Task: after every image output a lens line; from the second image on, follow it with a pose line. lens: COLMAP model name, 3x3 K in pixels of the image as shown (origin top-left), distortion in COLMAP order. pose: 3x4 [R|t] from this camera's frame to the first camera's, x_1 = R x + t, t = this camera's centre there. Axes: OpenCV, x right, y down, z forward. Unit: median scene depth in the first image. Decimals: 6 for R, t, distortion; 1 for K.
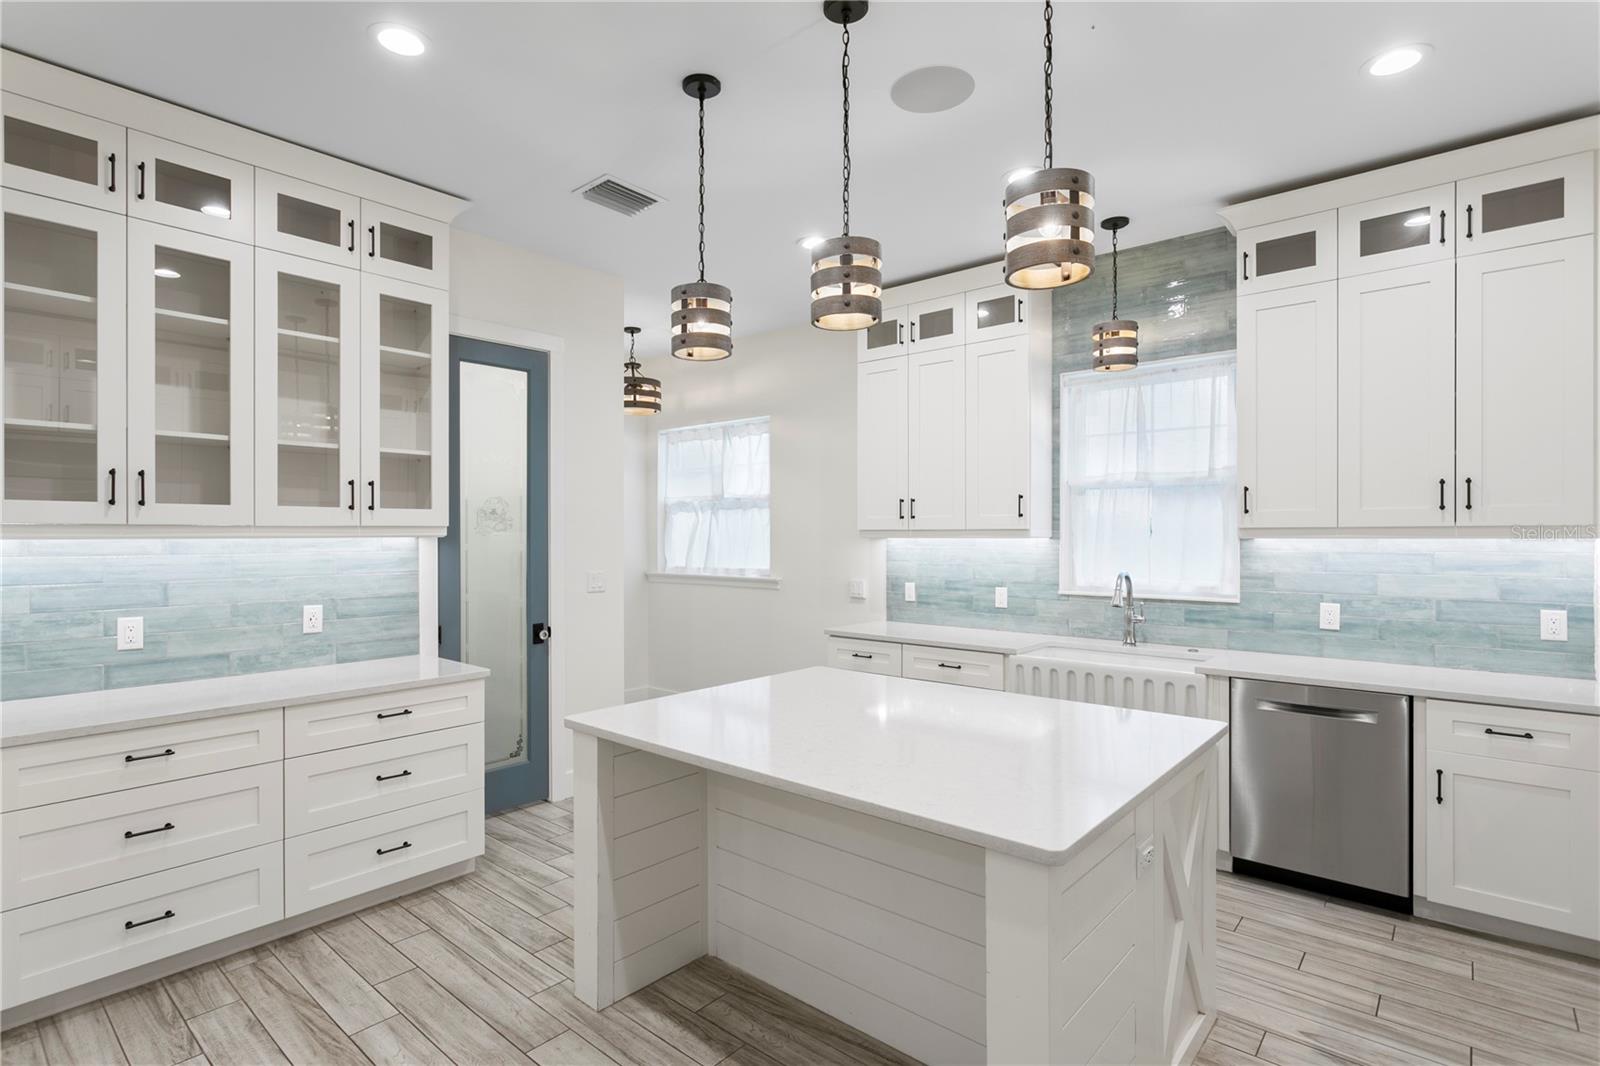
lens RADIAL K [[788.4, 0, 776.0], [0, 788.4, 533.2], [0, 0, 1]] dist [-0.001819, 0.000626]
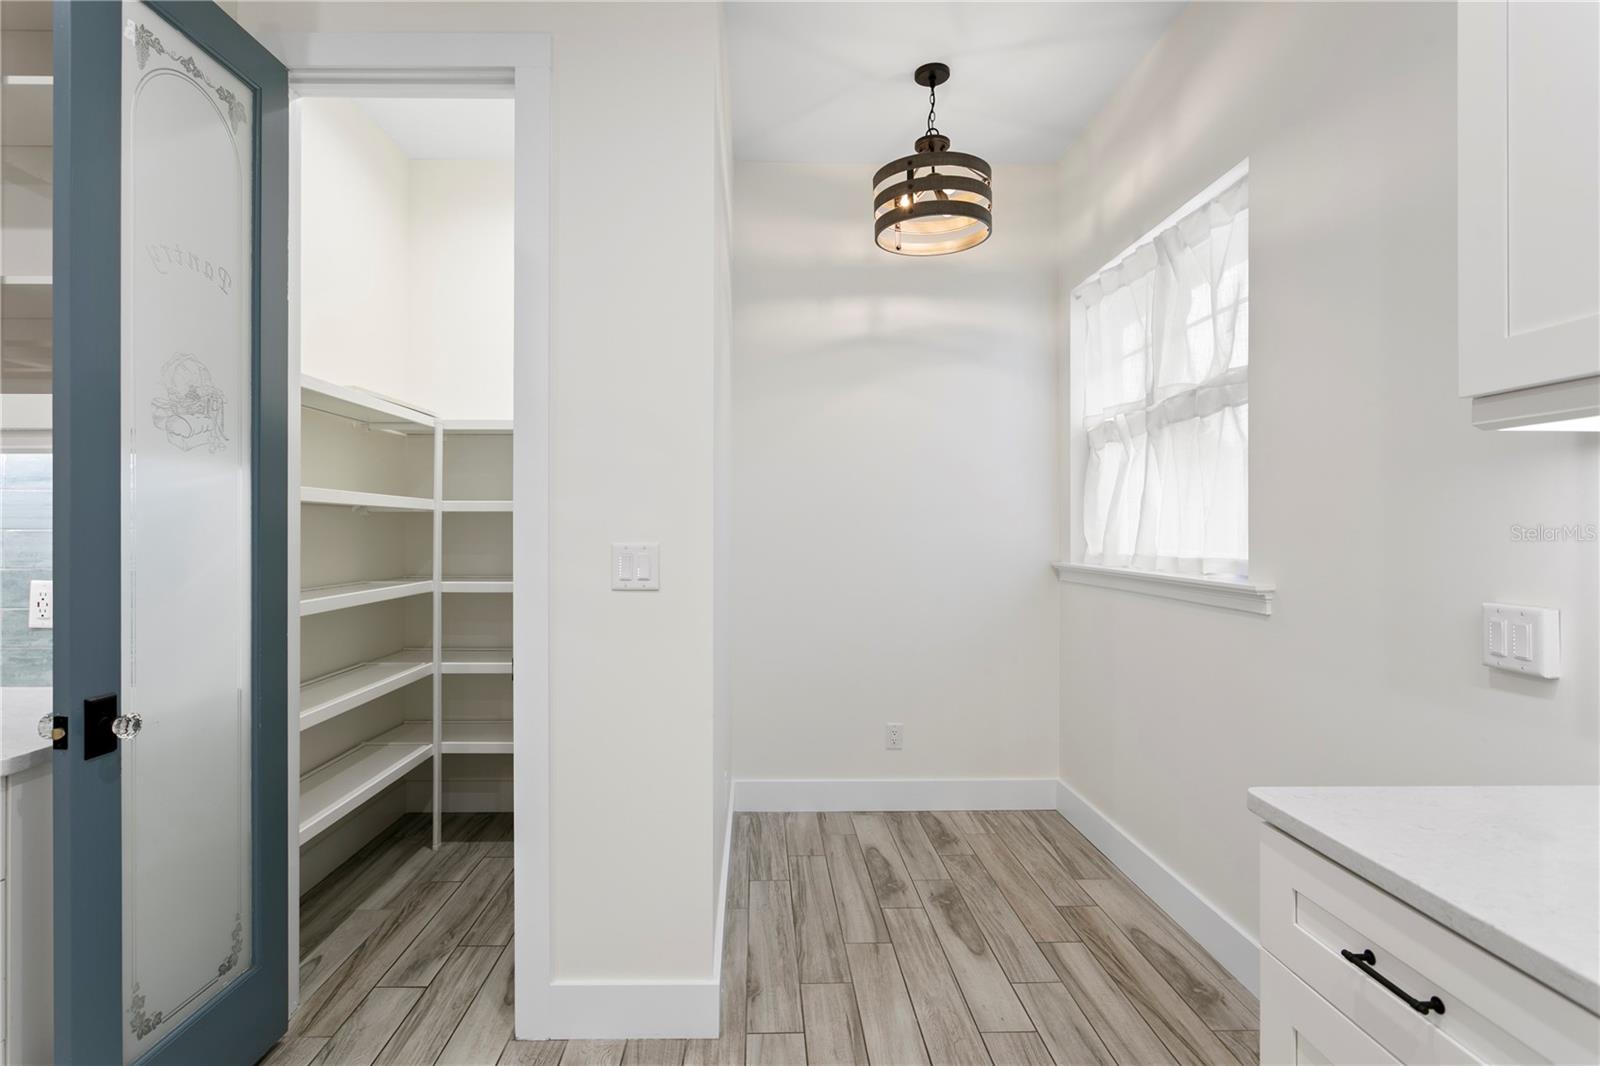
lens RADIAL K [[788.4, 0, 776.0], [0, 788.4, 533.2], [0, 0, 1]] dist [-0.001819, 0.000626]
pose [[0.680522, 0.005508, -0.732707, 0.192543], [-0.001332, 0.999979, 0.006280, 0.050436], [0.732726, -0.003298, 0.680516, 0.962245]]
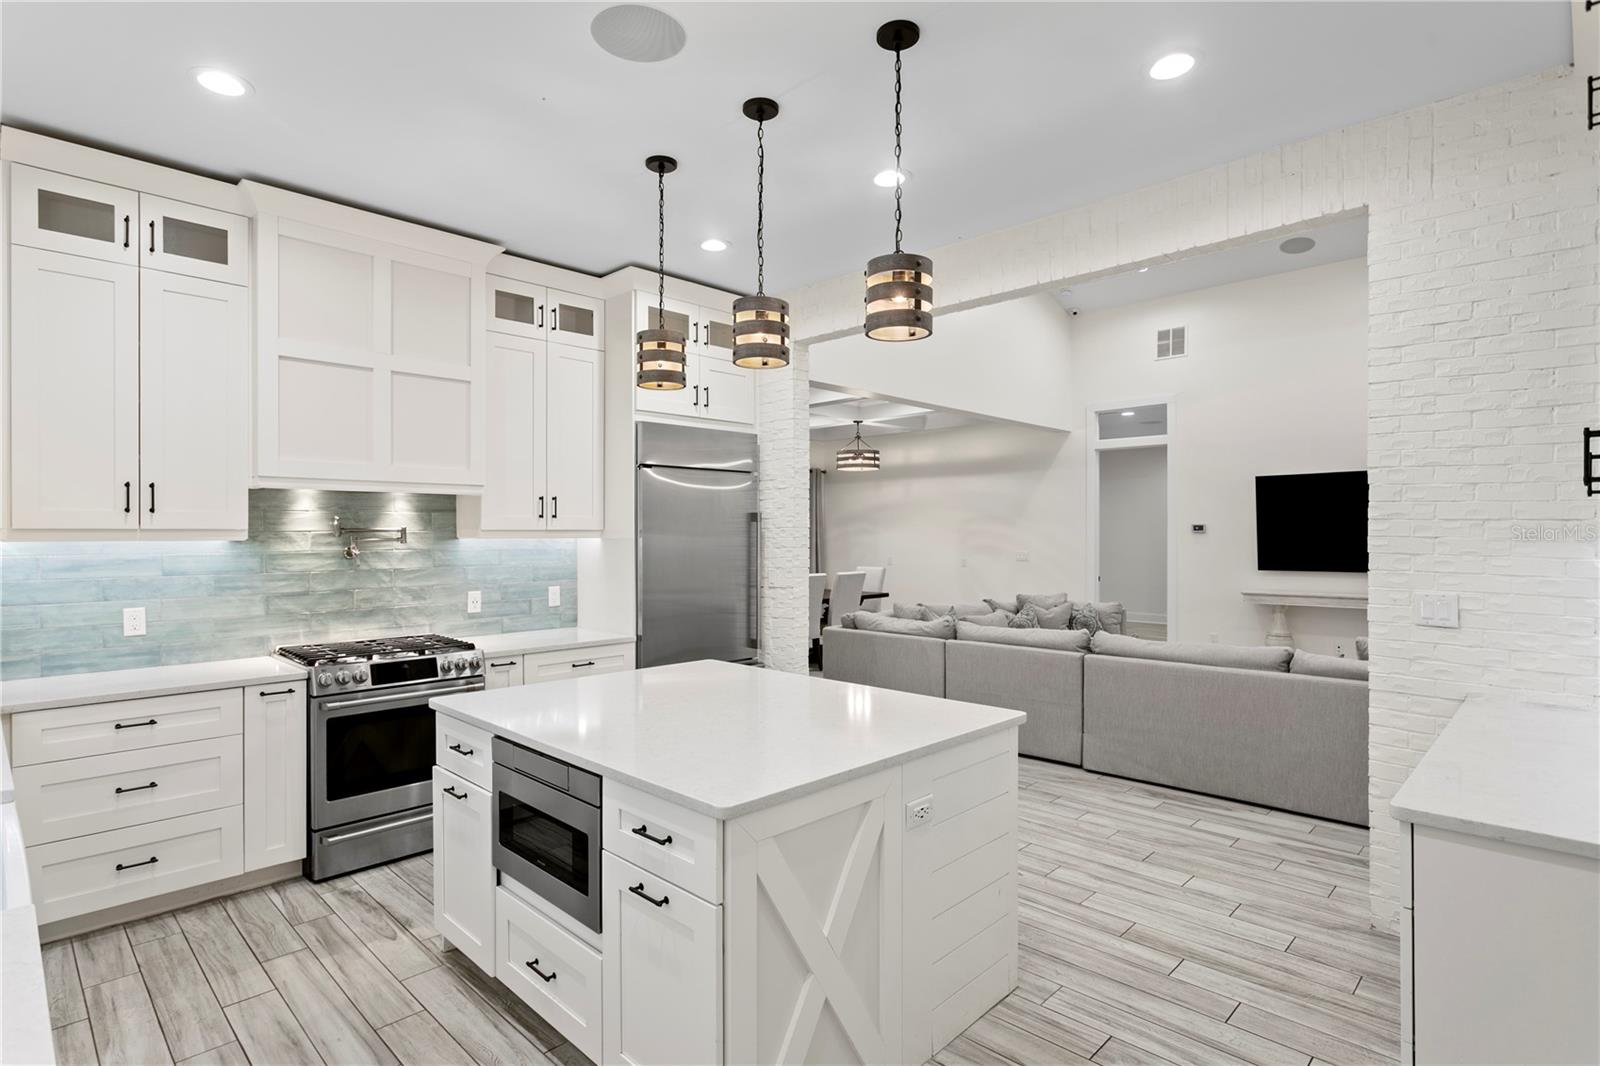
lens RADIAL K [[802.0, 0, 781.7], [0, 802.0, 536.1], [0, 0, 1]] dist [-0.002033, -0.000394]
pose [[-0.998324, 0.004479, 0.057692, -0.009085], [0.004485, 0.999990, -0.000034, 0.002472], [-0.057691, 0.000224, -0.998334, 1.439138]]
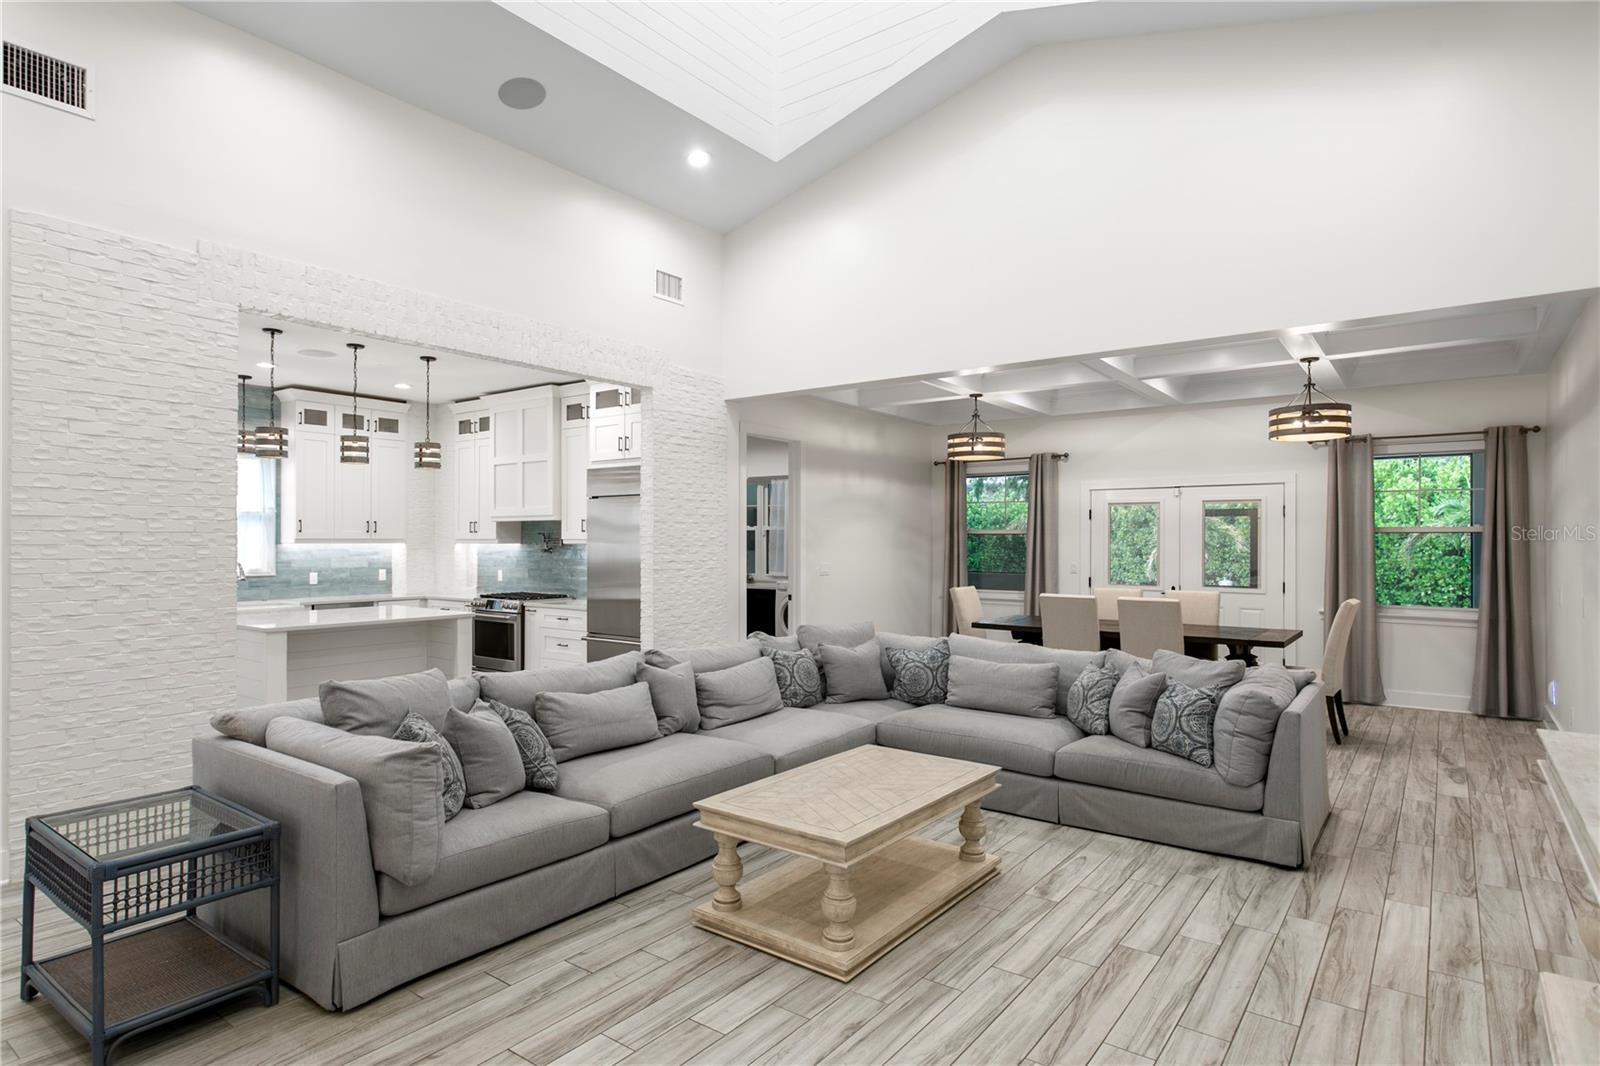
lens RADIAL K [[877.9, 0, 774.4], [0, 877.9, 528.8], [0, 0, 1]] dist [0.001914, 0.000998]
pose [[-0.066797, 0.015742, 0.997642, -1.906537], [-0.004690, 0.999860, -0.016091, -0.001402], [-0.997756, -0.005754, -0.066714, -0.140667]]
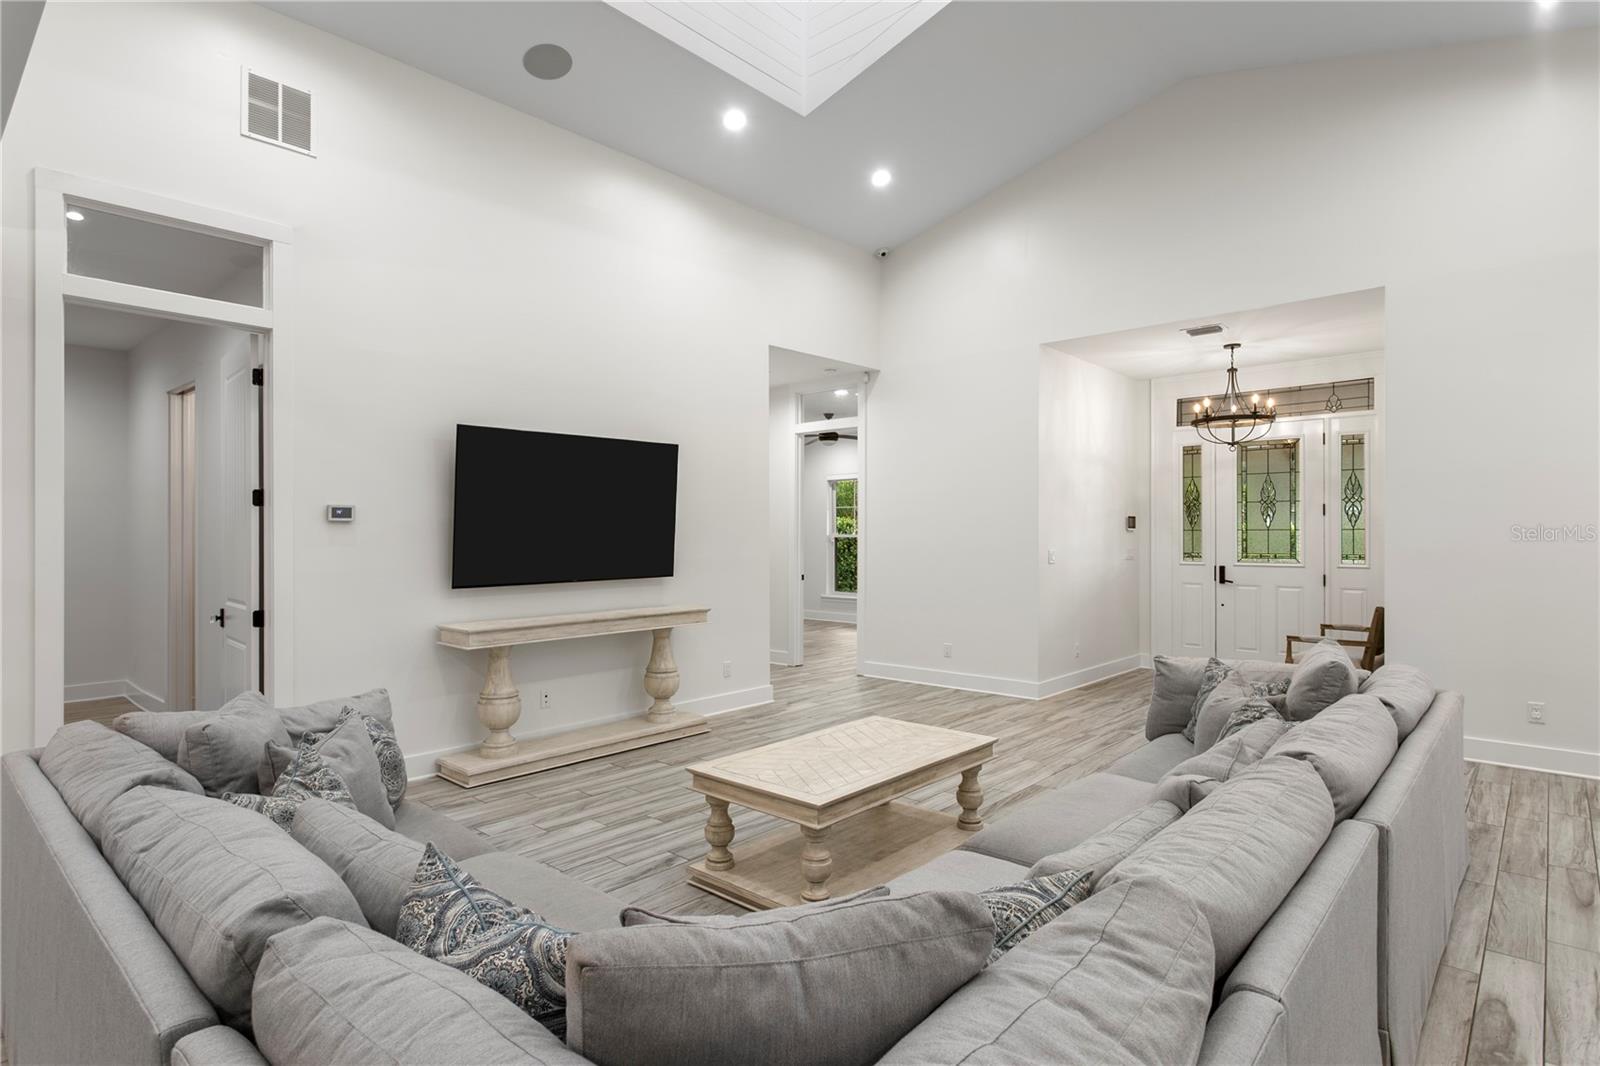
lens RADIAL K [[846.5, 0, 776.0], [0, 846.5, 532.9], [0, 0, 1]] dist [-0.001596, 0.001266]
pose [[-0.020901, 0.000436, -0.999781, 0.131196], [0.005071, 0.999987, 0.000330, 0.015861], [0.999769, -0.005063, -0.020903, -0.378230]]
